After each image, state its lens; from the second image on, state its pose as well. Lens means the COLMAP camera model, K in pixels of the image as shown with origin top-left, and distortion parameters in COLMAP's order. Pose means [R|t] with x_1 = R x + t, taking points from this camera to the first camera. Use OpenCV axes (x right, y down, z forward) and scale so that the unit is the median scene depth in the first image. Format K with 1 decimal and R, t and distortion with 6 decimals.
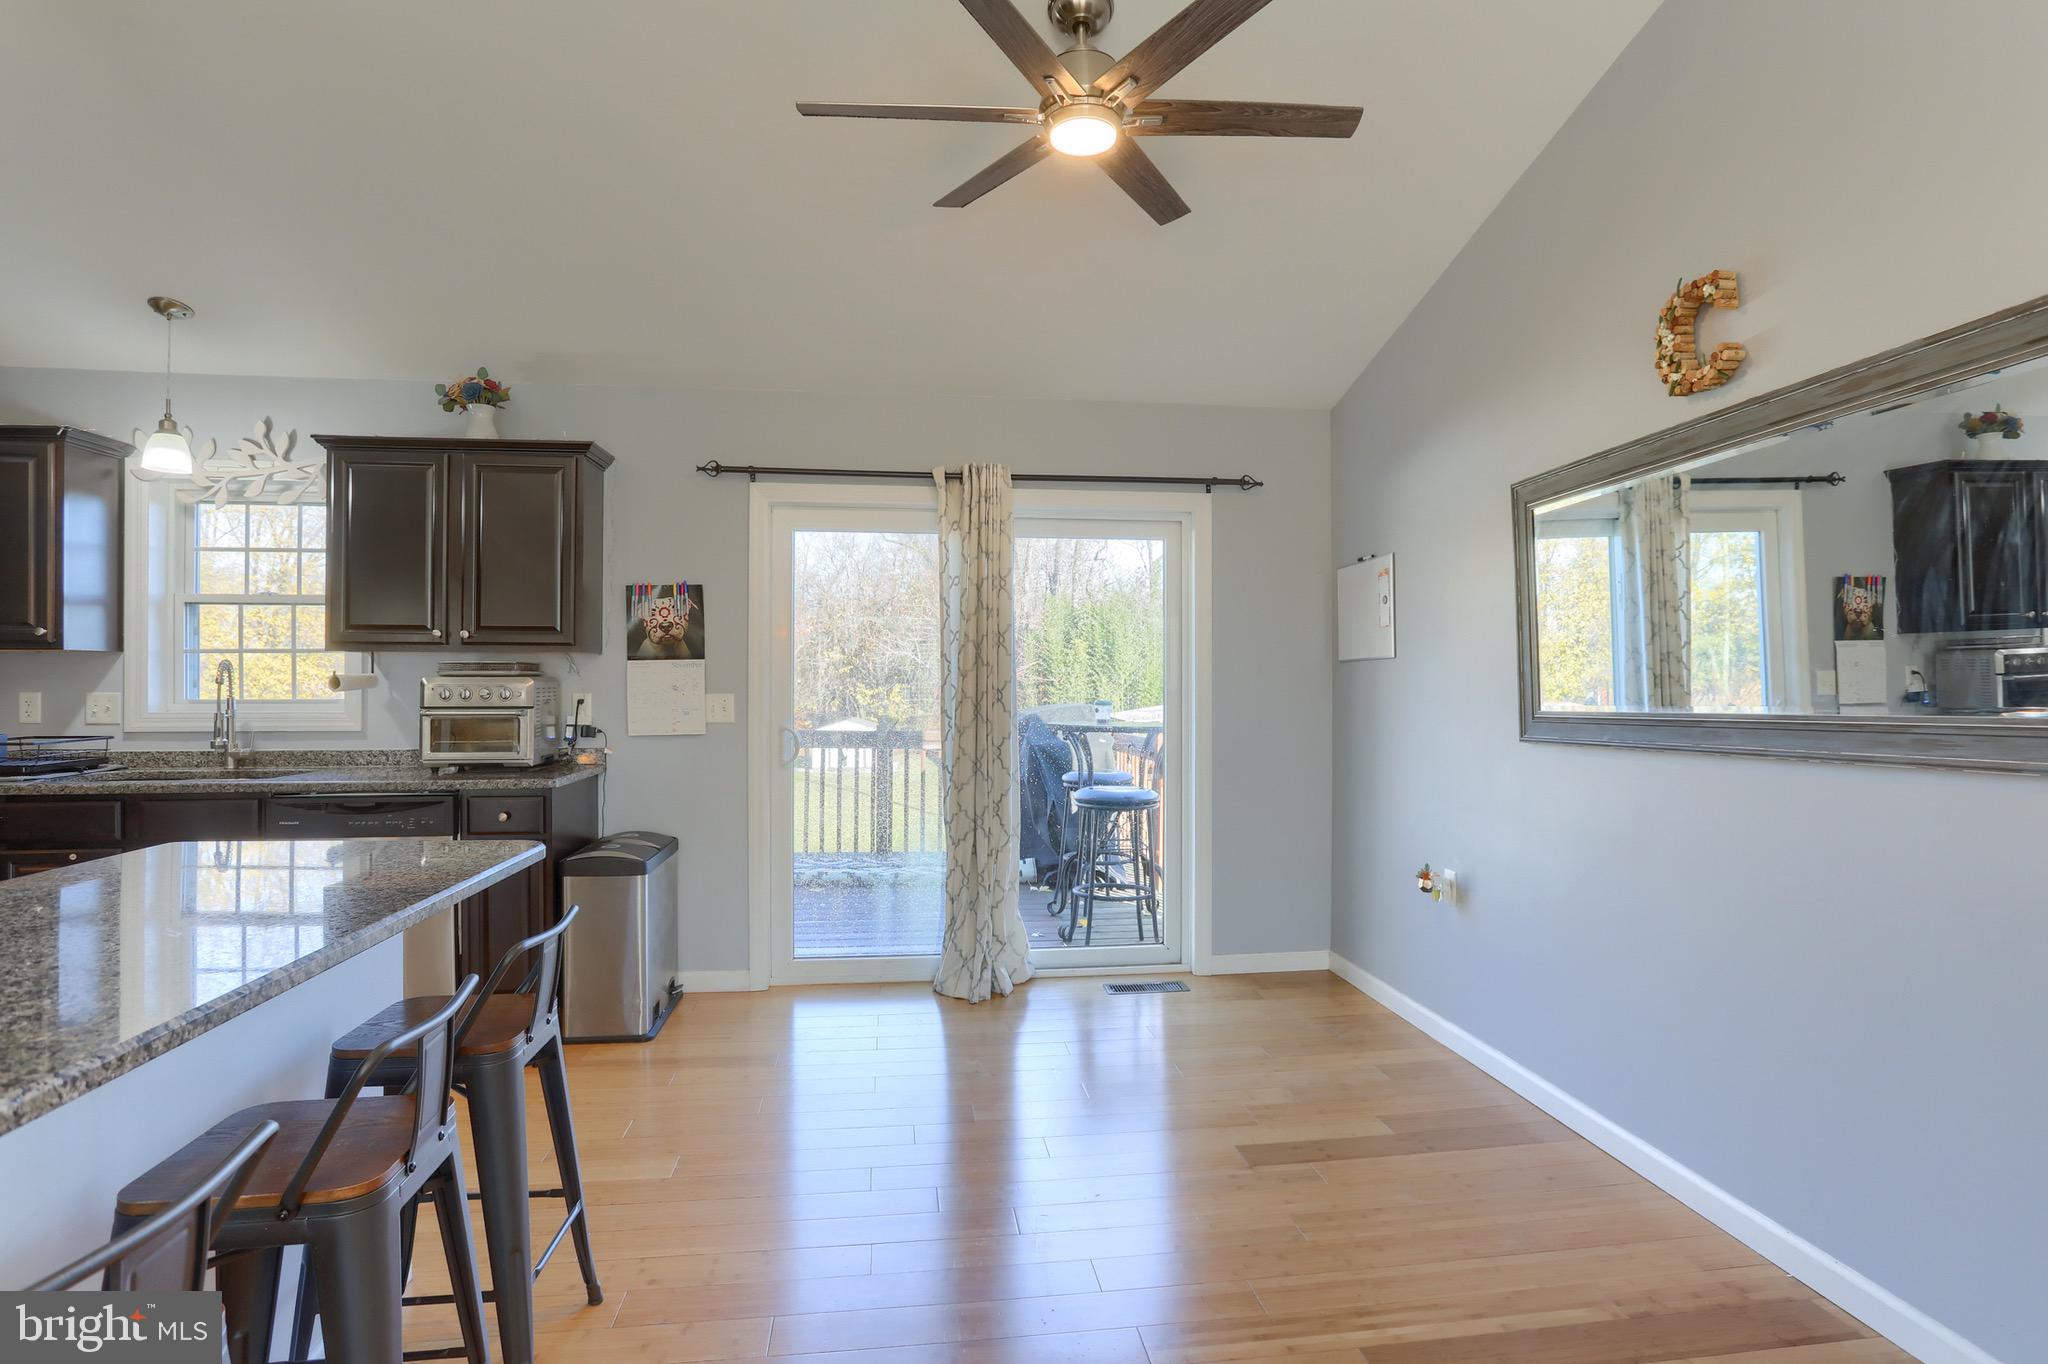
lens RADIAL K [[1094.1, 0, 1030.1], [0, 1094.1, 673.2], [0, 0, 1]] dist [-0.026582, 0.010390]
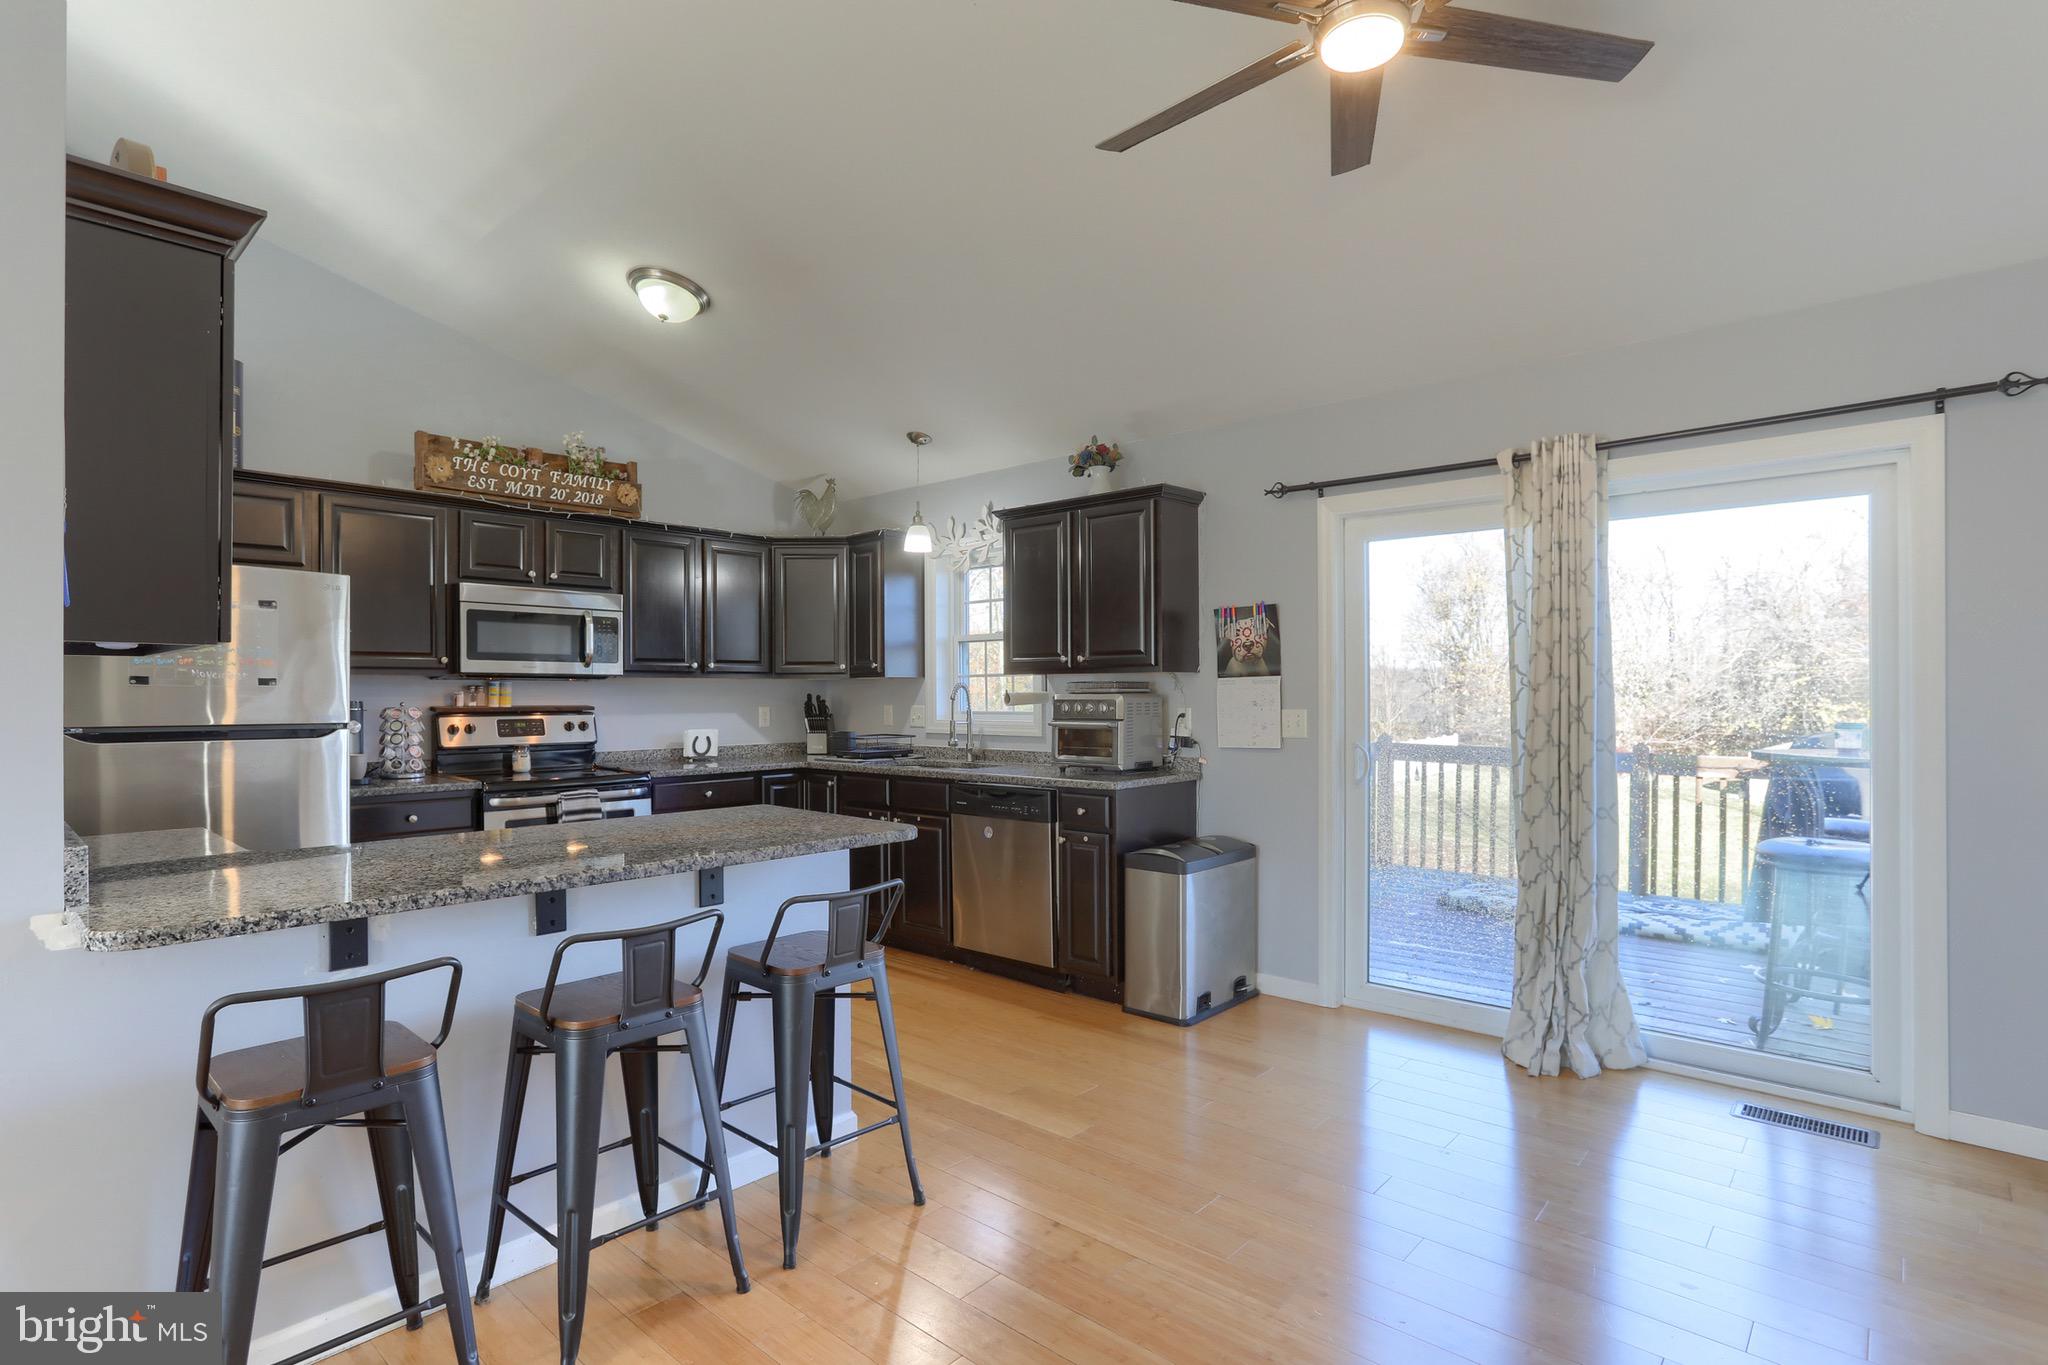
lens RADIAL K [[1041.6, 0, 999.2], [0, 1041.6, 696.4], [0, 0, 1]] dist [-0.046470, 0.022633]
pose [[0.639951, -0.002219, -0.768412, 0.293622], [0.007946, 0.999961, 0.003730, 0.001009], [0.768374, -0.008493, 0.639944, 0.172004]]
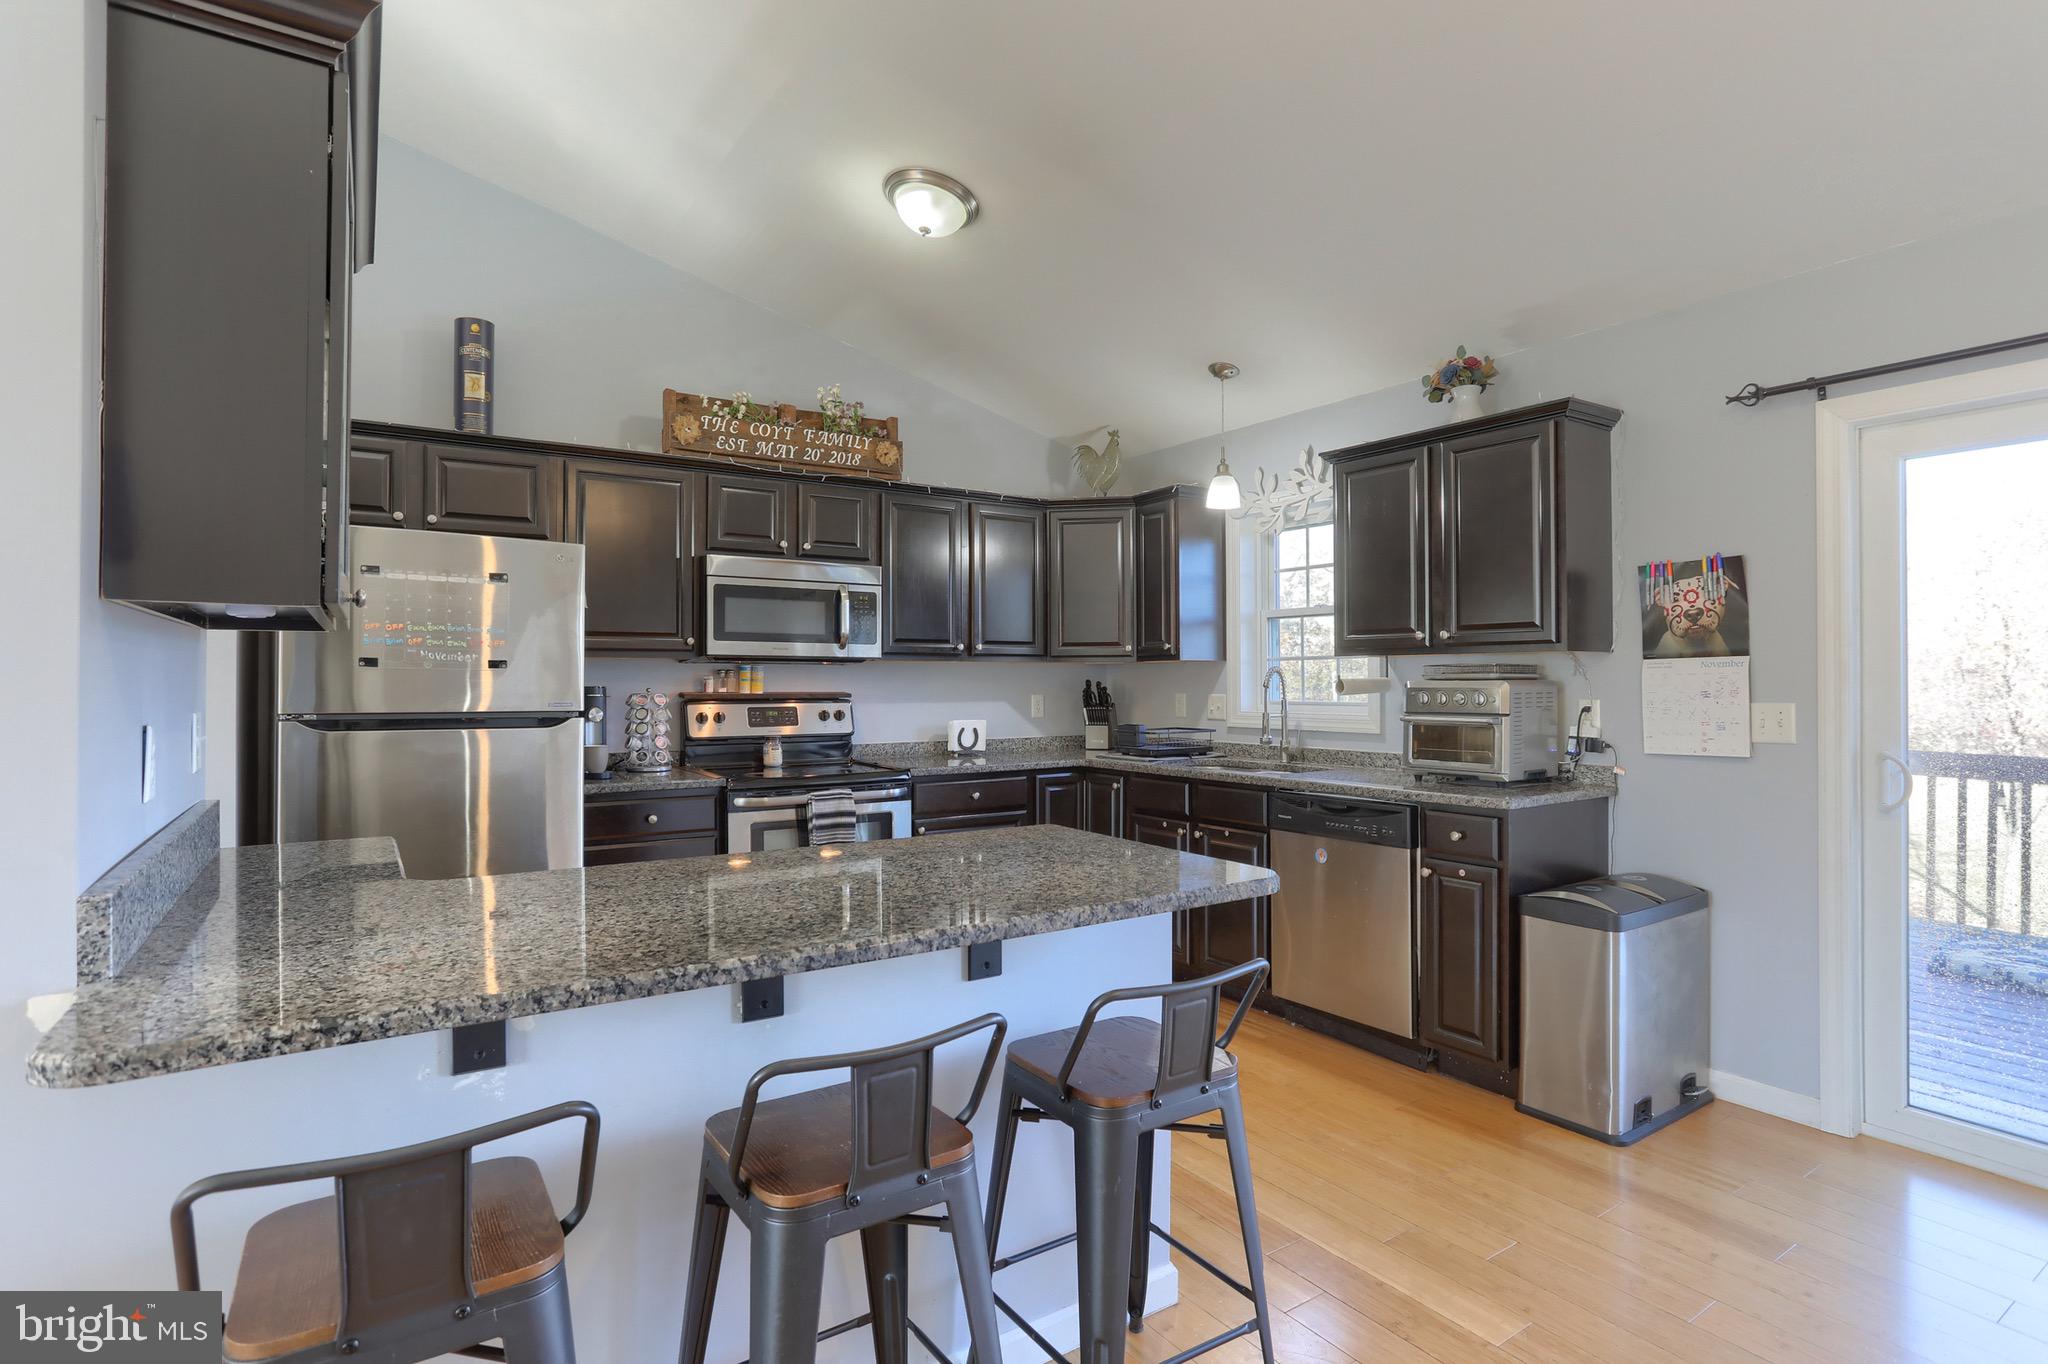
lens RADIAL K [[1041.6, 0, 1012.5], [0, 1041.6, 676.0], [0, 0, 1]] dist [-0.046470, 0.022633]
pose [[0.444190, -0.007256, -0.895903, 0.103533], [0.005447, 0.999971, -0.005398, 0.002094], [0.895916, -0.002482, 0.444217, 0.252605]]
